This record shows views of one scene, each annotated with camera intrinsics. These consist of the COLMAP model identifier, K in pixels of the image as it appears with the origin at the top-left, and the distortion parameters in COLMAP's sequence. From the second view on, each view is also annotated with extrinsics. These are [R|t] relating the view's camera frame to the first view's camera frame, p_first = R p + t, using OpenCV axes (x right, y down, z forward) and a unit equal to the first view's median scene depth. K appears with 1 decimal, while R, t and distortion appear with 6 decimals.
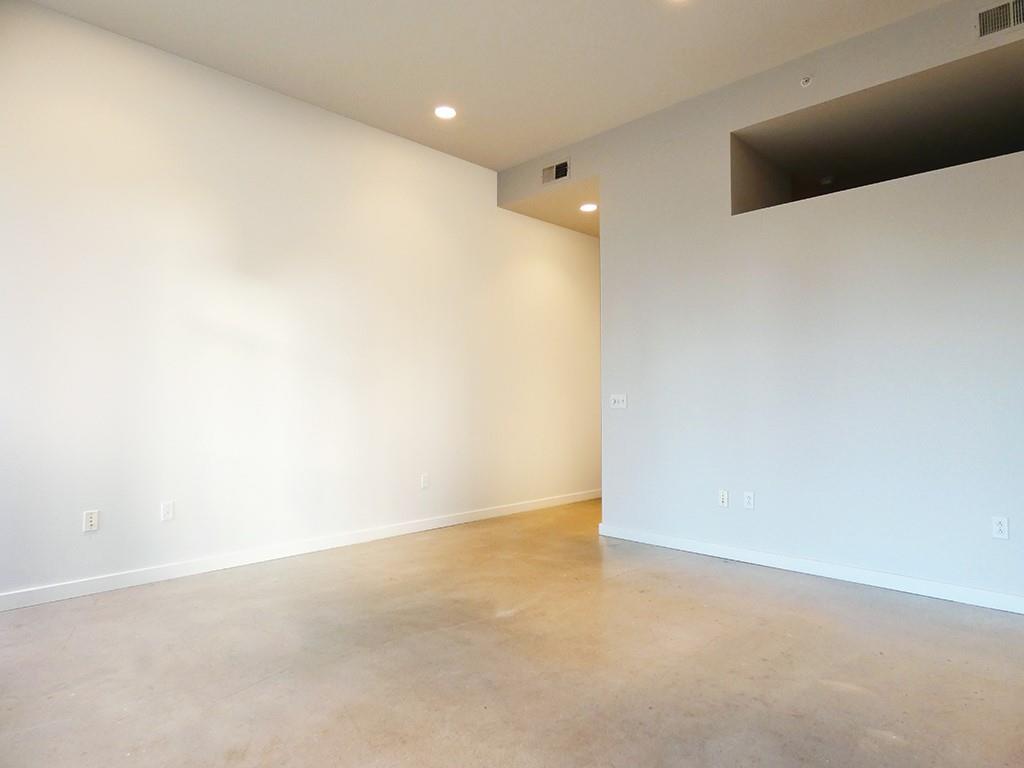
lens RADIAL K [[609.9, 0, 513.3], [0, 609.9, 386.1], [0, 0, 1]] dist [-0.008968, -0.000691]
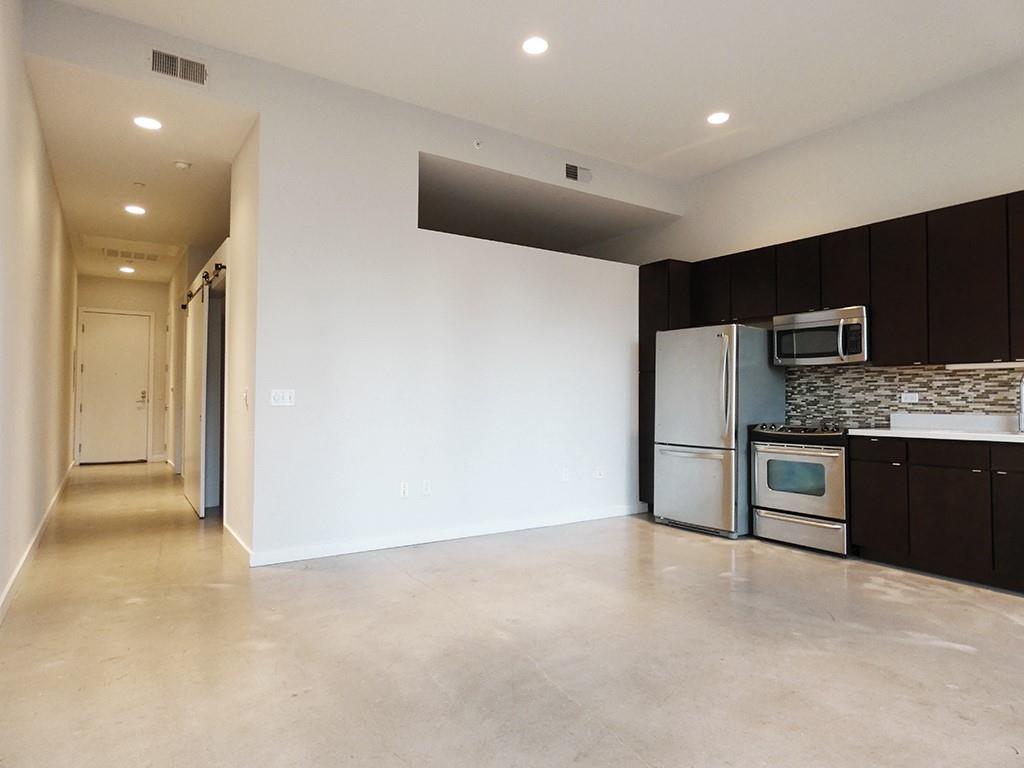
lens RADIAL K [[609.9, 0, 513.6], [0, 609.9, 388.9], [0, 0, 1]] dist [-0.008968, -0.000691]
pose [[0.197358, 0.020450, 0.980118, -0.928270], [-0.030724, 0.999420, -0.014666, 0.024485], [-0.979850, -0.027218, 0.197872, 0.846391]]
